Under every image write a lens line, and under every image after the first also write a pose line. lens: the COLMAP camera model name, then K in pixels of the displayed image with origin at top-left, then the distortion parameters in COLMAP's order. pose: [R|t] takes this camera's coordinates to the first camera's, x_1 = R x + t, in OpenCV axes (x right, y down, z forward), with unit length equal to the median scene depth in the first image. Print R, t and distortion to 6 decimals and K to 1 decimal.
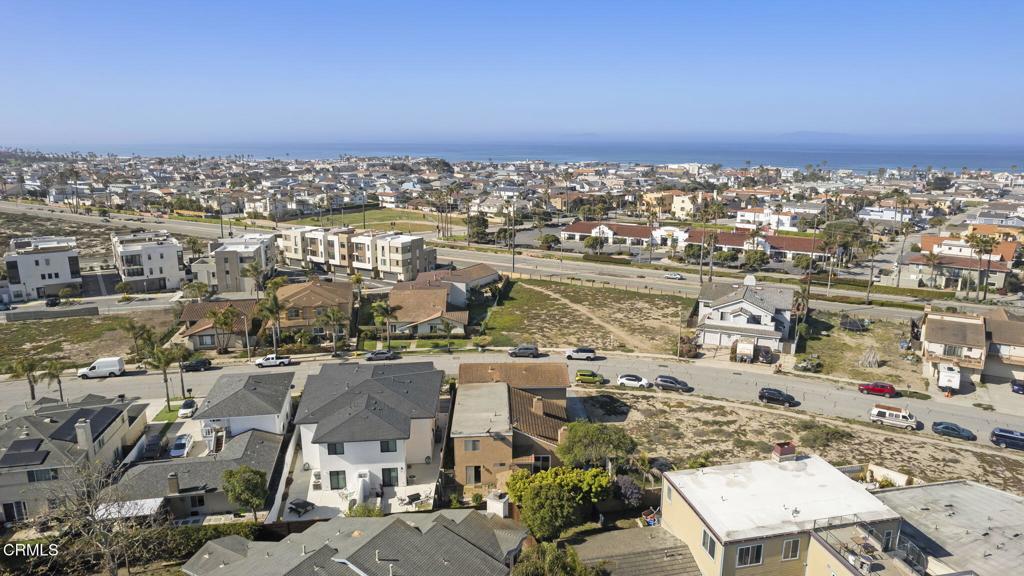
lens RADIAL K [[657.3, 0, 514.1], [0, 657.3, 280.9], [0, 0, 1]] dist [-0.068252, 0.056646]
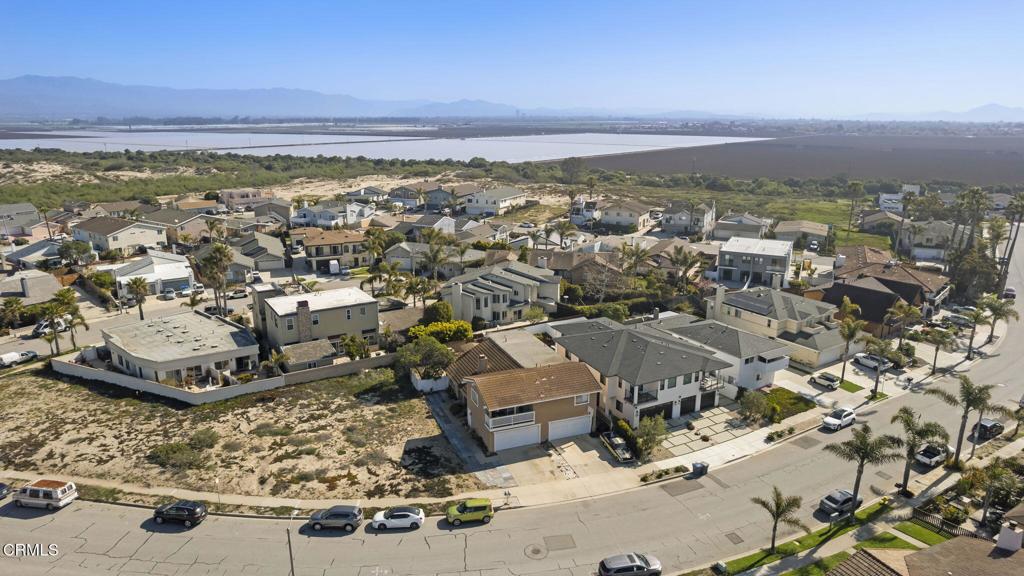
lens RADIAL K [[657.3, 0, 512.0], [0, 657.3, 290.5], [0, 0, 1]] dist [-0.068252, 0.056646]
pose [[-0.937721, 0.090909, -0.335284, 0.220018], [-0.076839, 0.886967, 0.455396, -0.263785], [0.338786, 0.452797, -0.824742, 1.185635]]
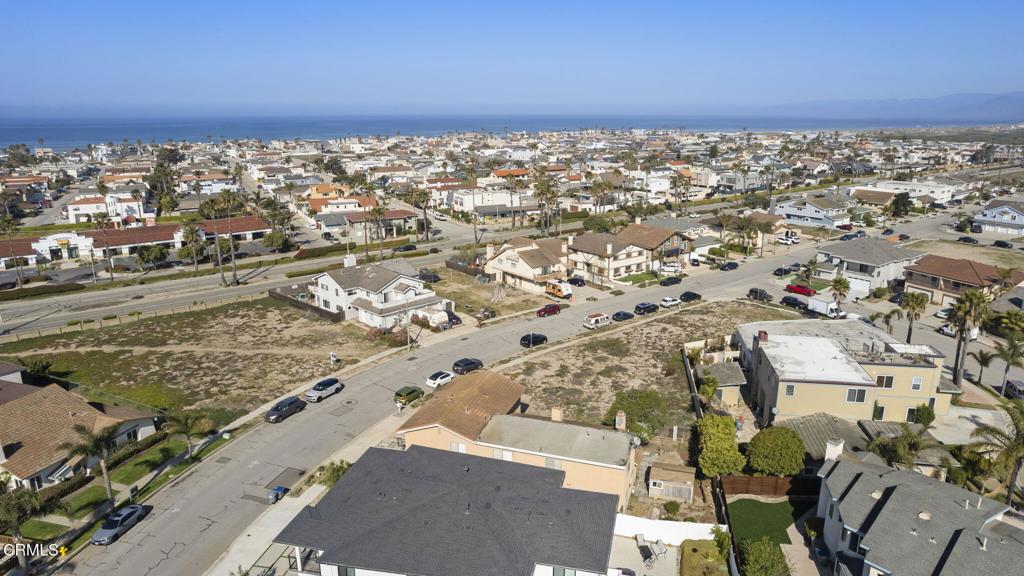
lens RADIAL K [[657.3, 0, 514.1], [0, 657.3, 289.8], [0, 0, 1]] dist [-0.068252, 0.056646]
pose [[0.351886, -0.247154, 0.902824, -0.484315], [0.199094, 0.962204, 0.185810, -0.098213], [-0.914625, 0.114363, 0.387793, 0.437266]]
